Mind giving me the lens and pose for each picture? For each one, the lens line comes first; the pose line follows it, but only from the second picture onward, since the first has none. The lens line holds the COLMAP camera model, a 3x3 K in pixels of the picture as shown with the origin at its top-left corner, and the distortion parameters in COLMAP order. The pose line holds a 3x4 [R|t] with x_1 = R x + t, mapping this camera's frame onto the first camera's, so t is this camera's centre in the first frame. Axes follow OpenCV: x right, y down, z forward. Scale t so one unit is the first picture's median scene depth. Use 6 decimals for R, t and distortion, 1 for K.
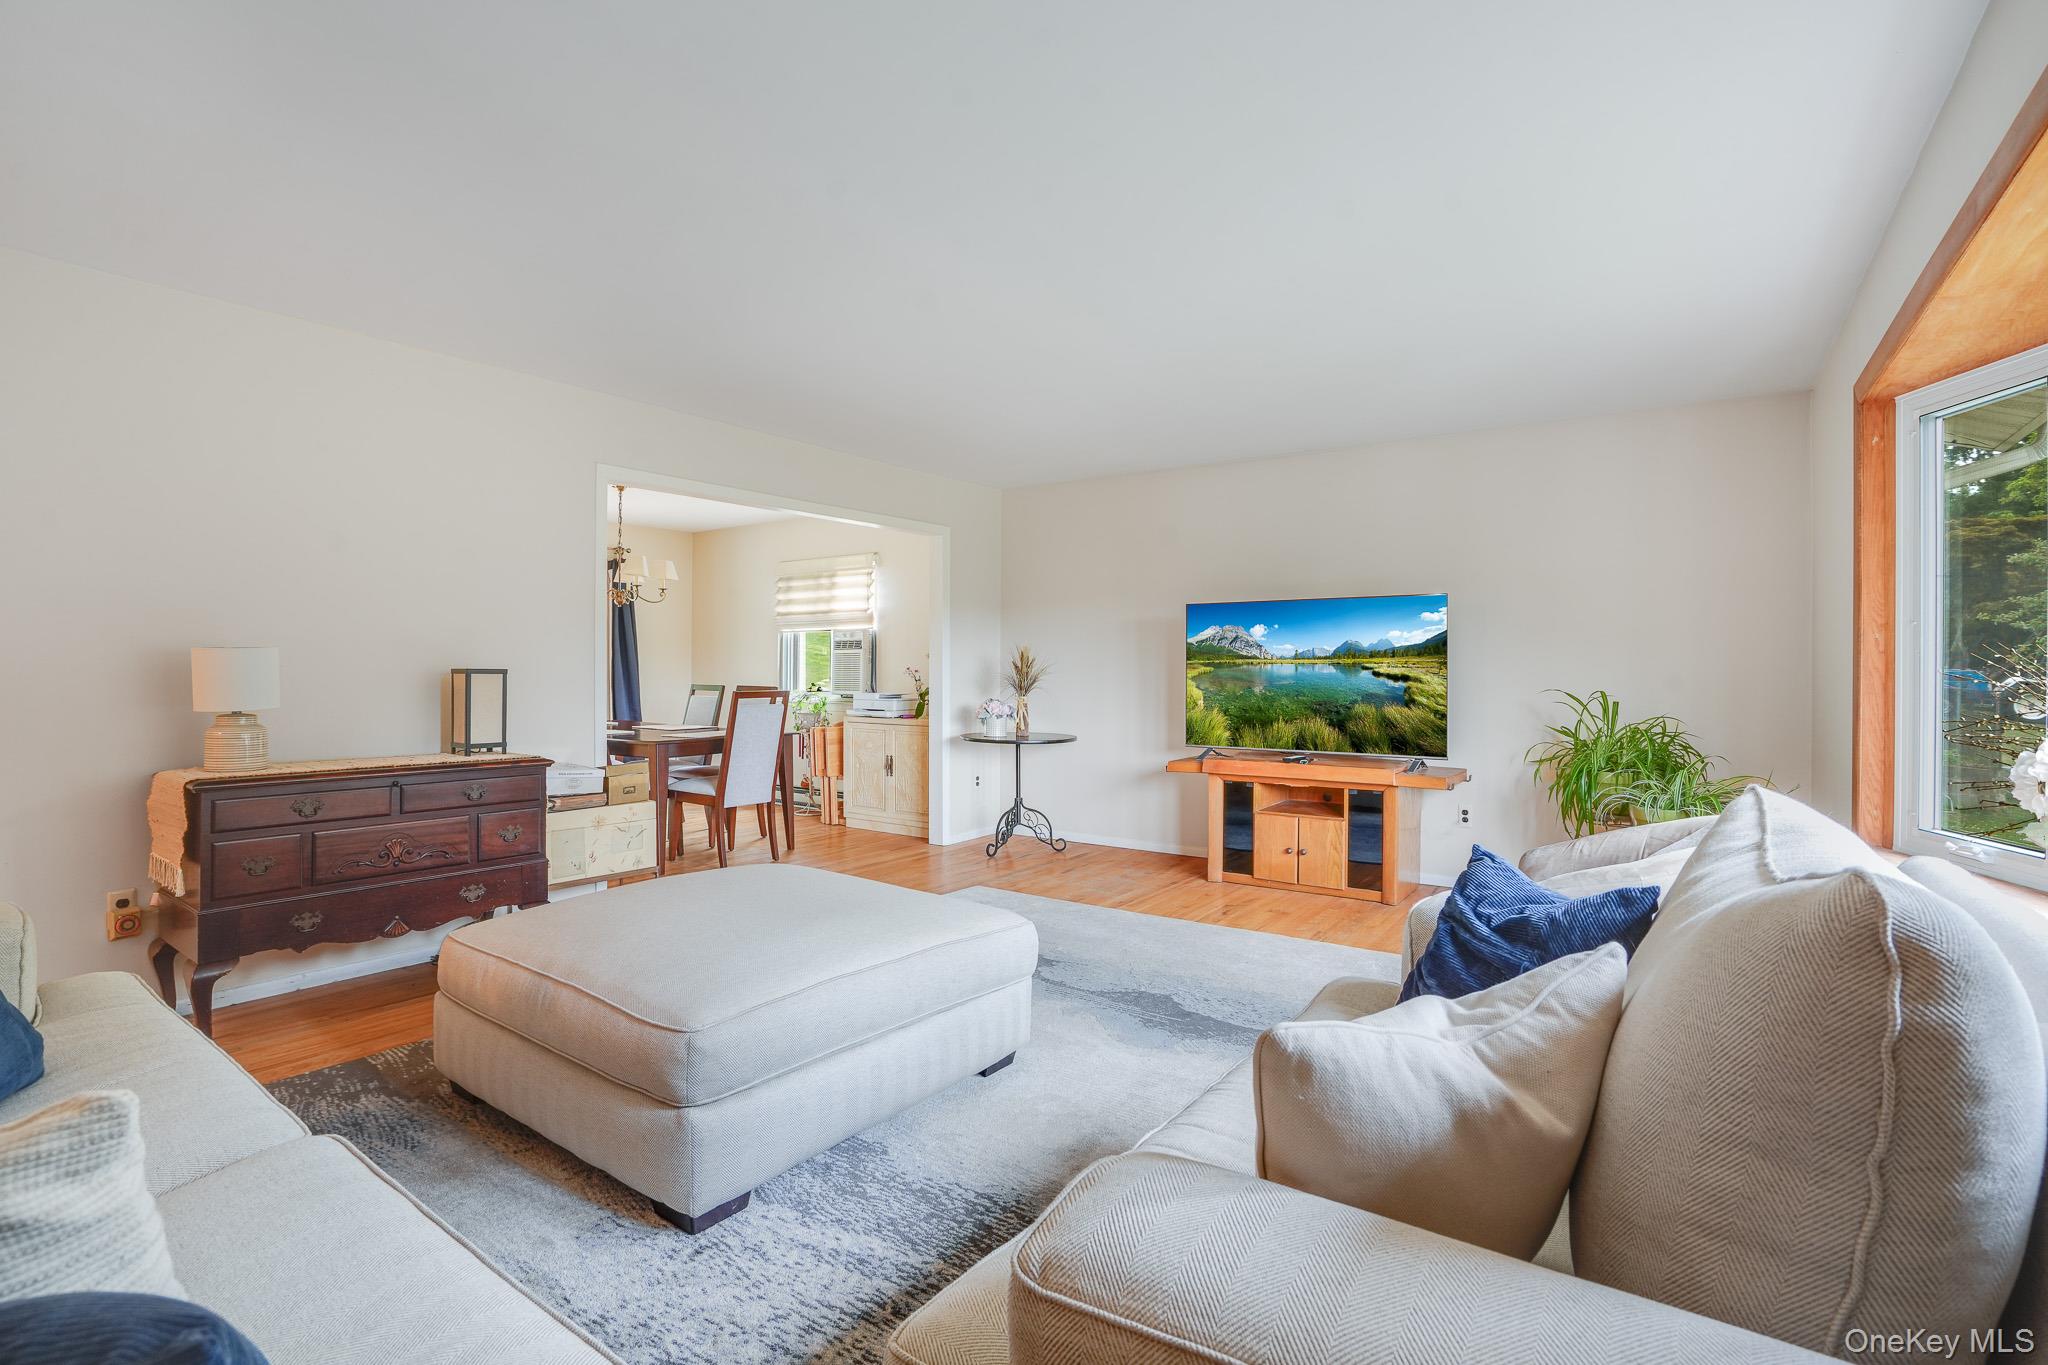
lens RADIAL K [[952.9, 0, 1016.0], [0, 952.9, 671.9], [0, 0, 1]] dist [-0.014036, 0.002502]
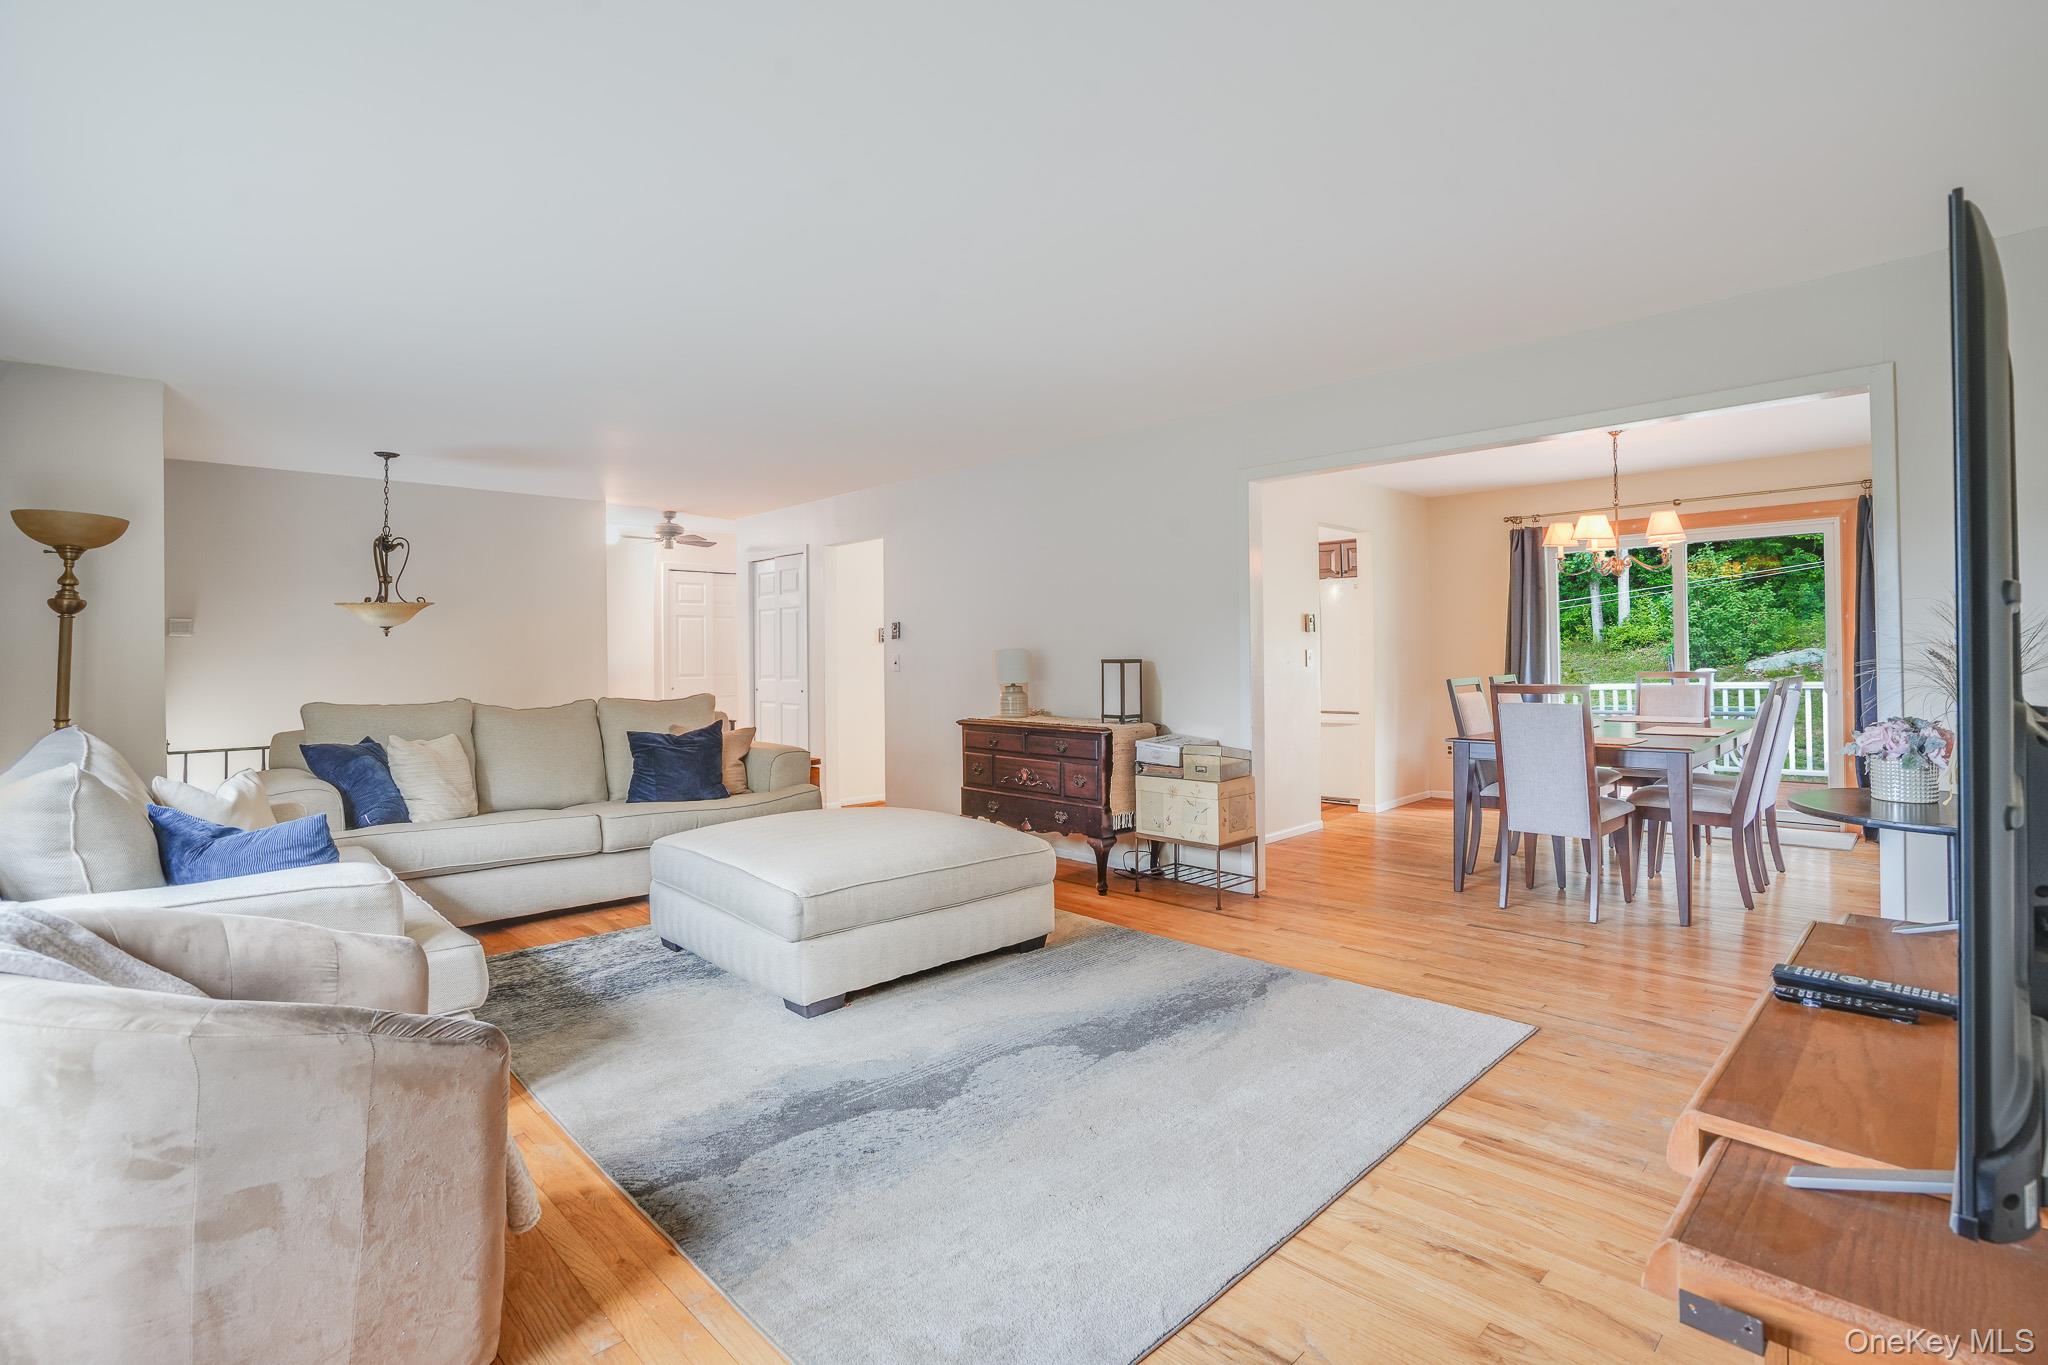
lens RADIAL K [[952.9, 0, 1012.5], [0, 952.9, 665.3], [0, 0, 1]] dist [-0.014036, 0.002502]
pose [[-0.179661, 0.004749, -0.983717, 0.414886], [0.012216, 0.999922, 0.002596, -0.000812], [0.983653, -0.011551, -0.179705, 0.572335]]
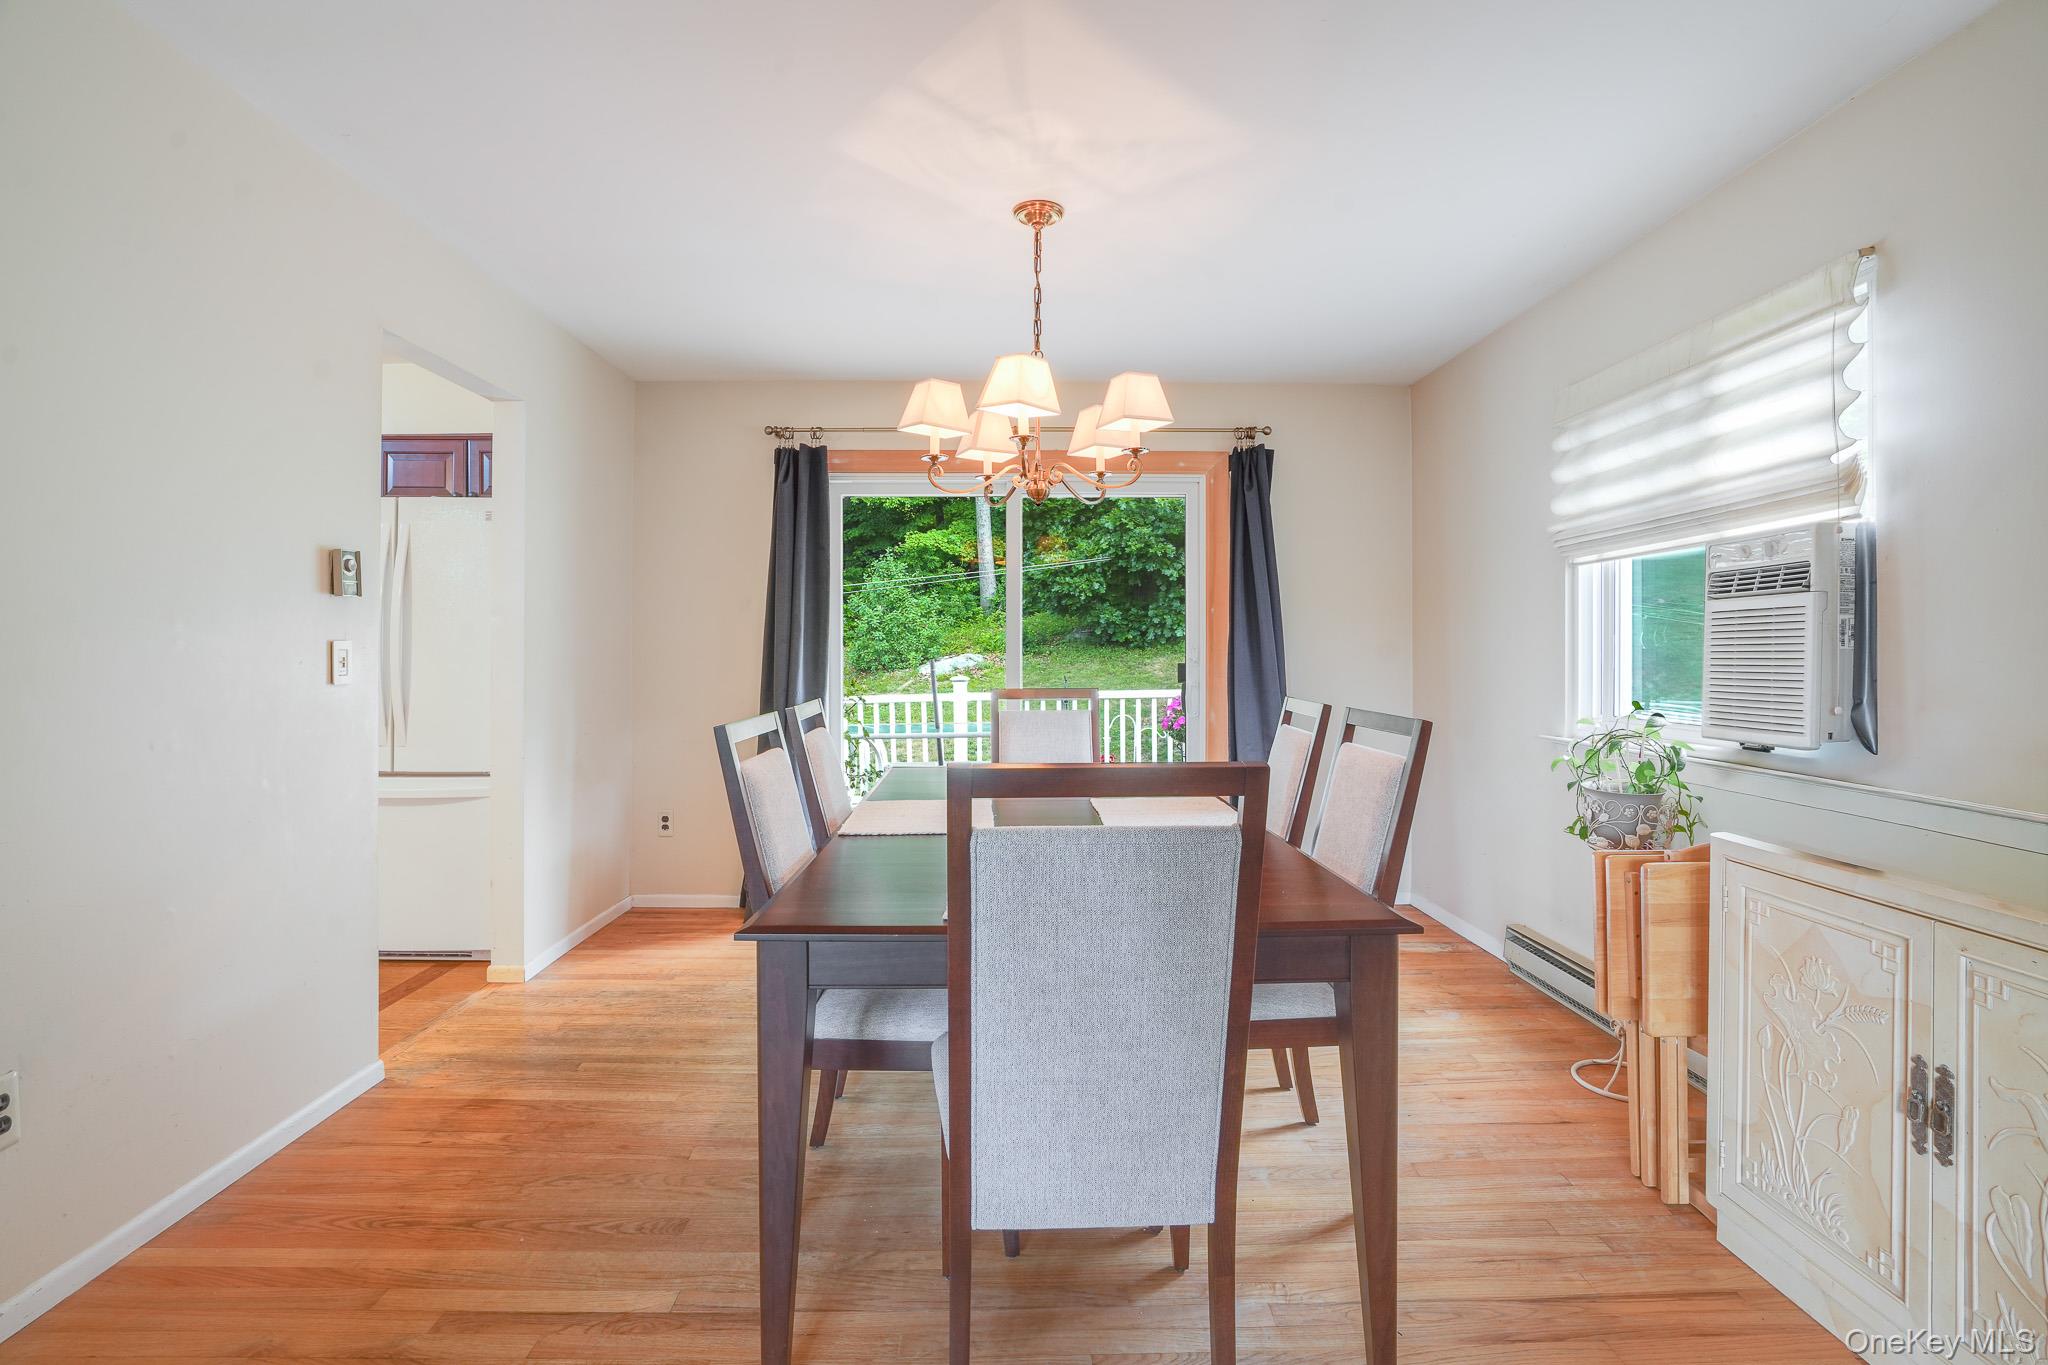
lens RADIAL K [[952.9, 0, 1041.5], [0, 952.9, 652.4], [0, 0, 1]] dist [-0.014036, 0.002502]
pose [[0.616492, -0.003758, -0.787352, -0.084002], [-0.000476, 0.999987, -0.005146, -0.004011], [0.787361, 0.003547, 0.616482, 0.673759]]
